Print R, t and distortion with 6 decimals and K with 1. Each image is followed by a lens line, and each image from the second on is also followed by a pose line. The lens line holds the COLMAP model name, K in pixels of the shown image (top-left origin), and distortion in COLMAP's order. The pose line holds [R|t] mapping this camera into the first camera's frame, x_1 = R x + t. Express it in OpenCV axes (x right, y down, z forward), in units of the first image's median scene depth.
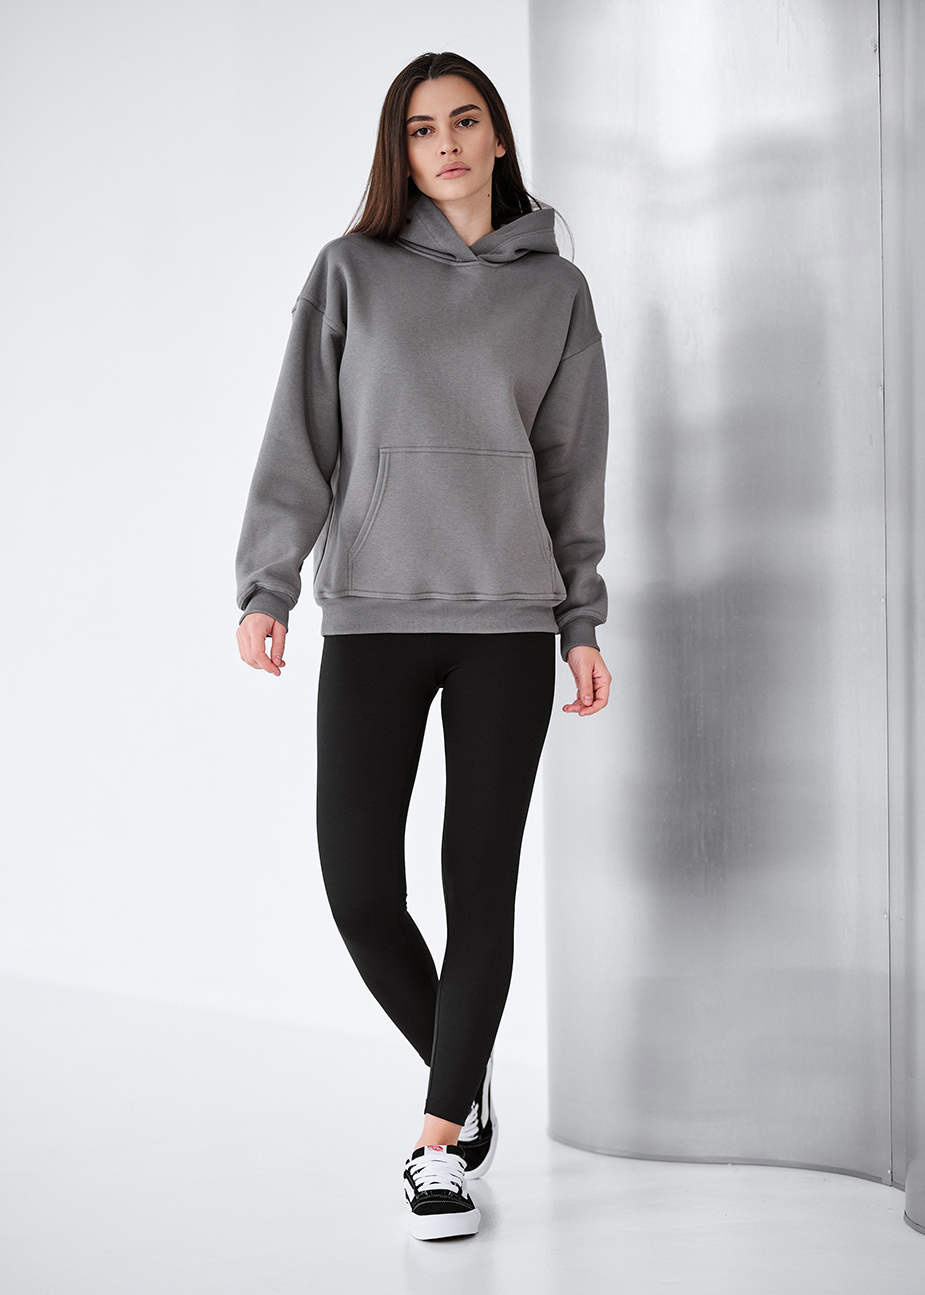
lens RADIAL K [[3415.0, 0, 462.5], [0, 3415.0, 647.5], [0, 0, 1]] dist [-0.062170, -0.001864]
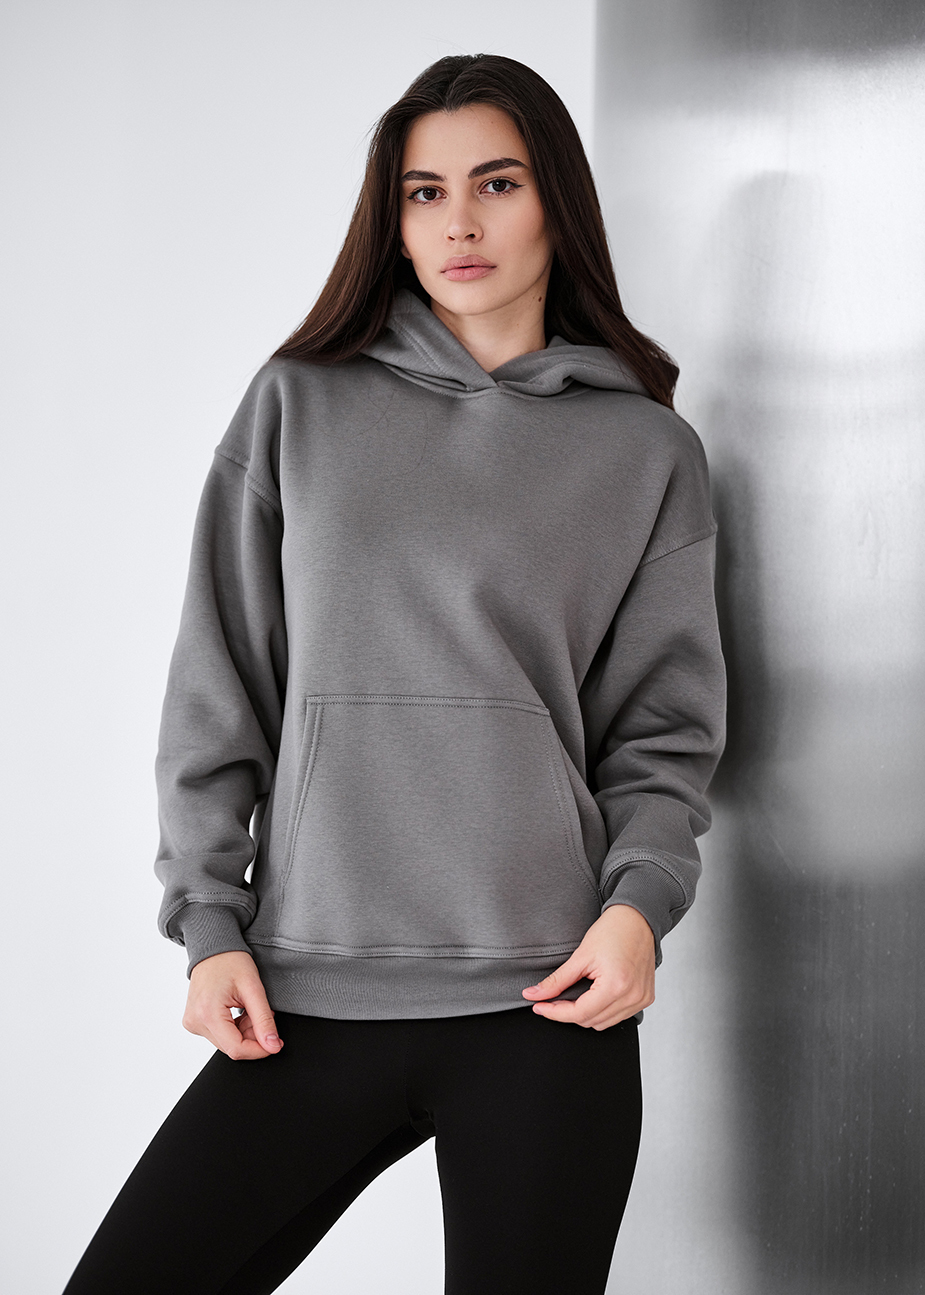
lens RADIAL K [[3505.9, 0, 462.5], [0, 3505.9, 647.5], [0, 0, 1]] dist [-0.065479, -0.318590]
pose [[0.998116, 0.000737, -0.061344, 0.036587], [-0.004941, 0.997645, -0.068408, -0.023742], [0.061149, 0.068582, 0.995770, 0.372325]]
